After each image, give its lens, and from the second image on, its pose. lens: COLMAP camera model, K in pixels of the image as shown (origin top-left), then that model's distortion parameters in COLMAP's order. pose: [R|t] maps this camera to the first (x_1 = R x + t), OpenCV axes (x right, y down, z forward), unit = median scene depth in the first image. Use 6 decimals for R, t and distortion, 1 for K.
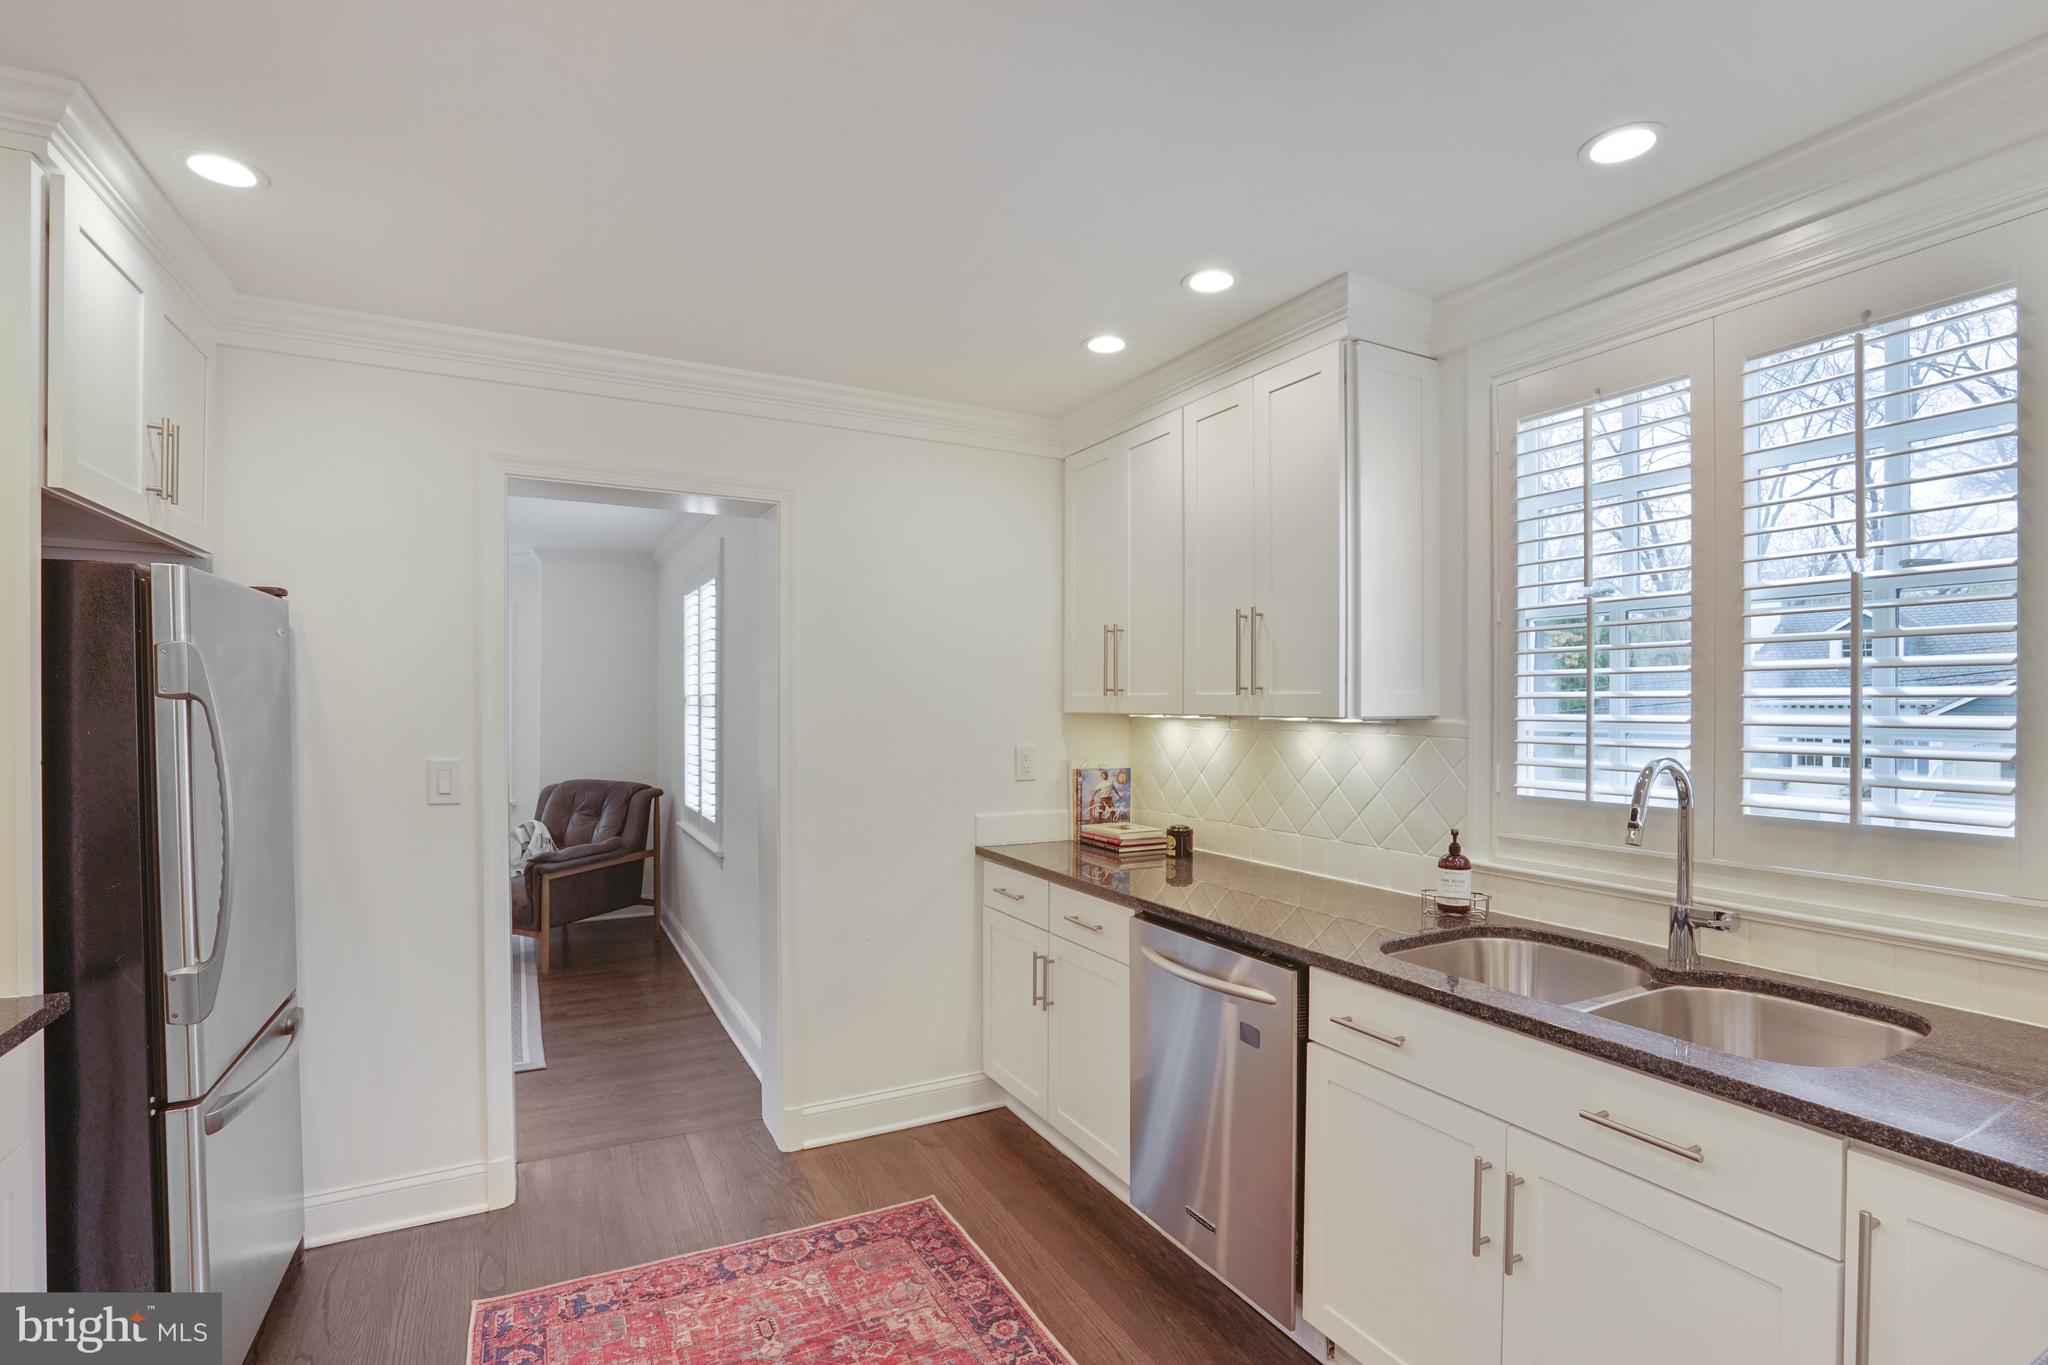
lens RADIAL K [[949.6, 0, 1030.5], [0, 949.6, 716.1], [0, 0, 1]] dist [-0.030315, 0.000101]
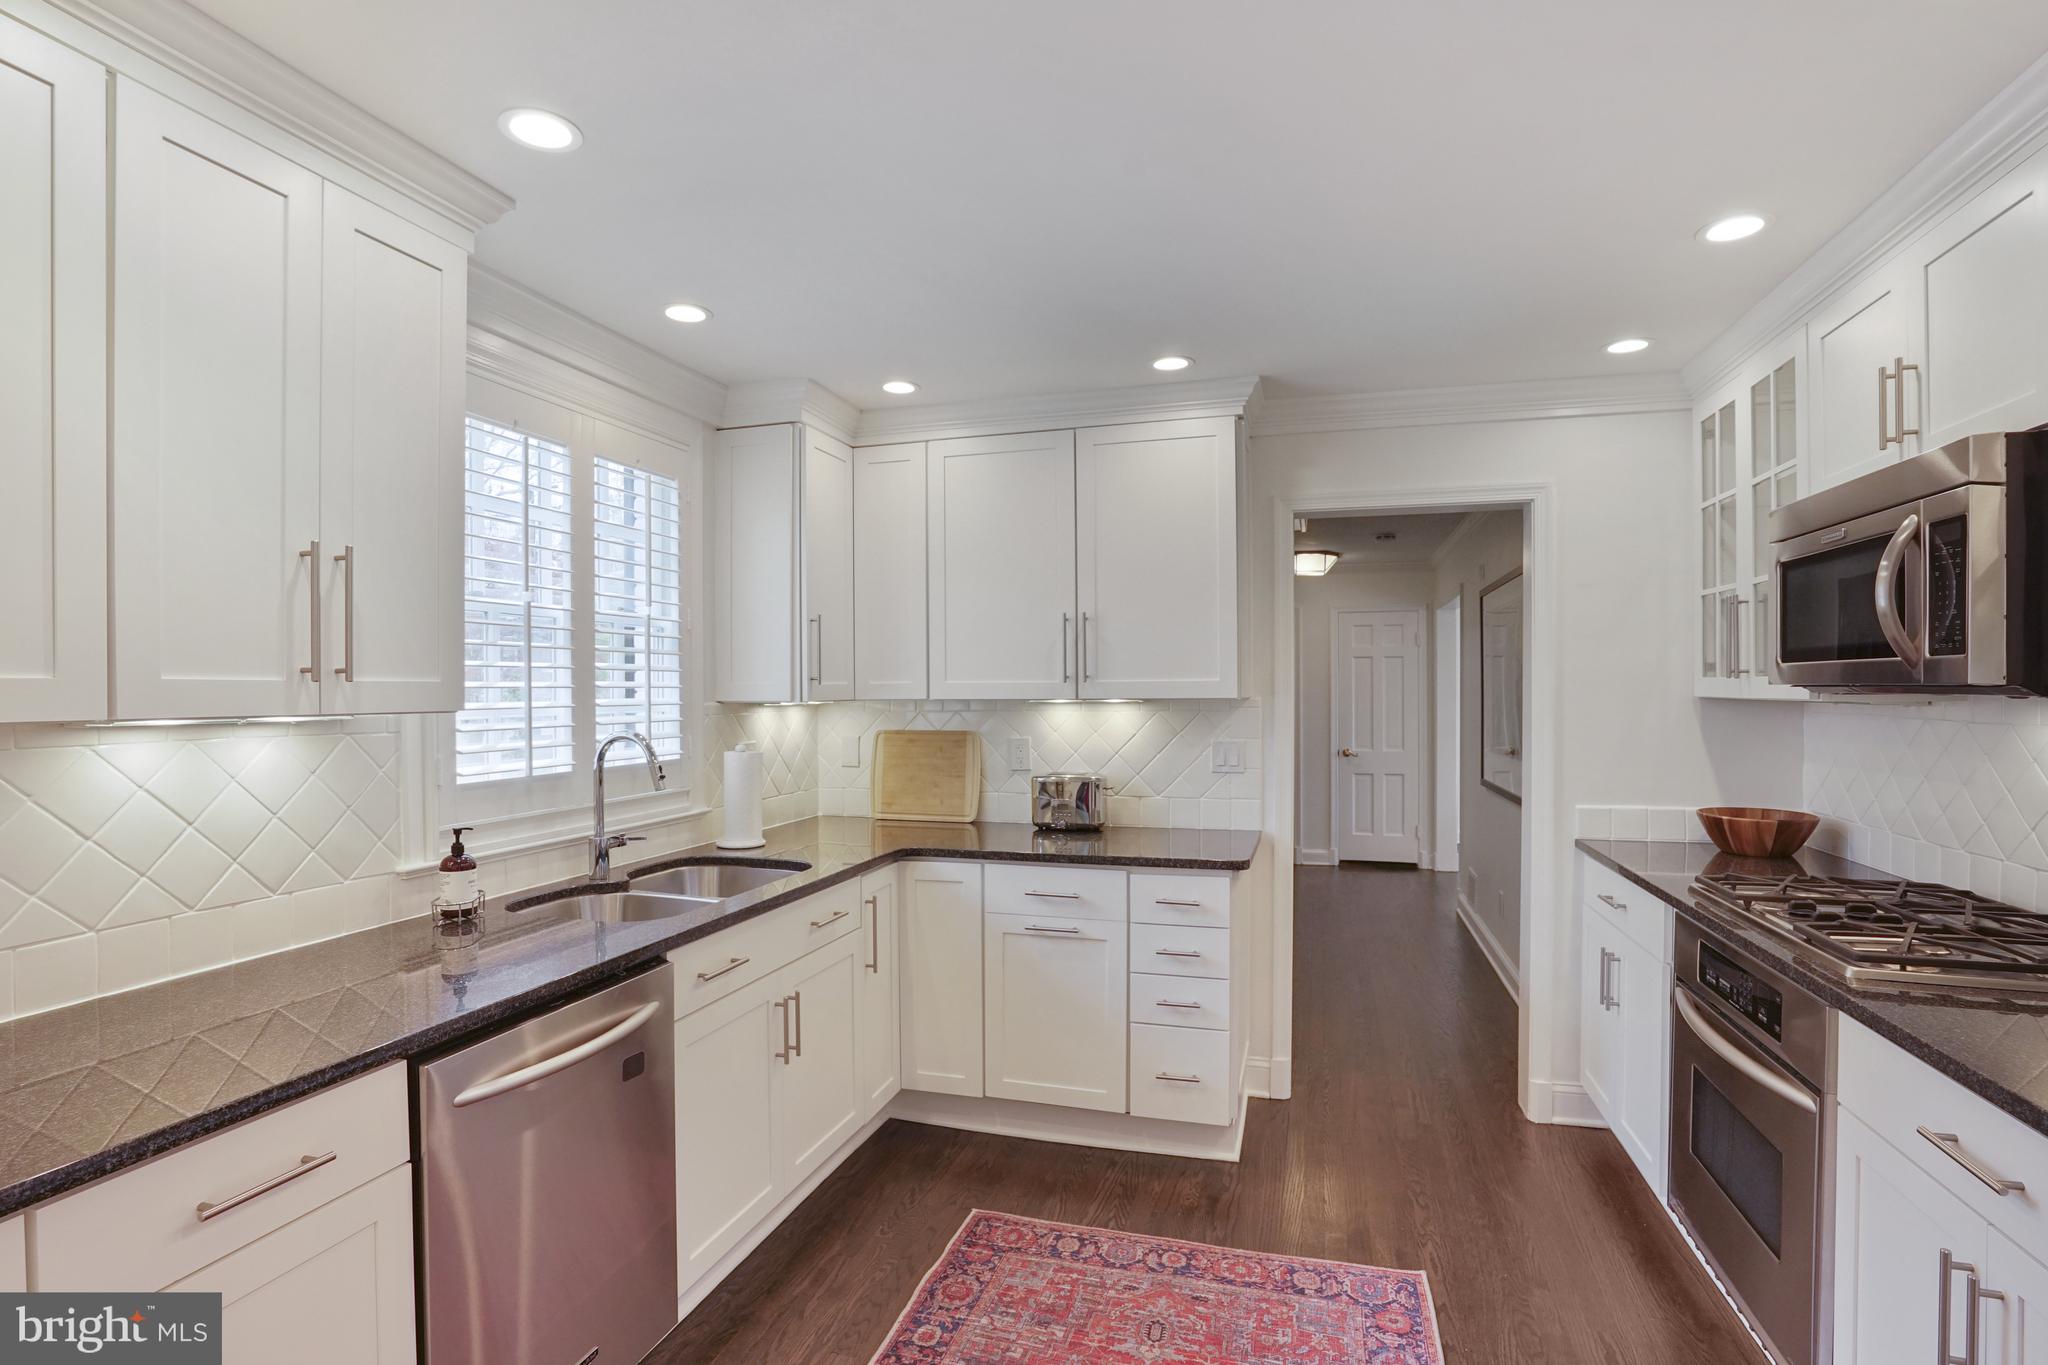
lens RADIAL K [[949.6, 0, 1029.2], [0, 949.6, 684.0], [0, 0, 1]] dist [-0.030315, 0.000101]
pose [[-0.702531, 0.002160, 0.711650, -0.706612], [0.008958, 0.999943, 0.005808, -0.026409], [-0.711597, 0.010456, -0.702510, 1.453003]]
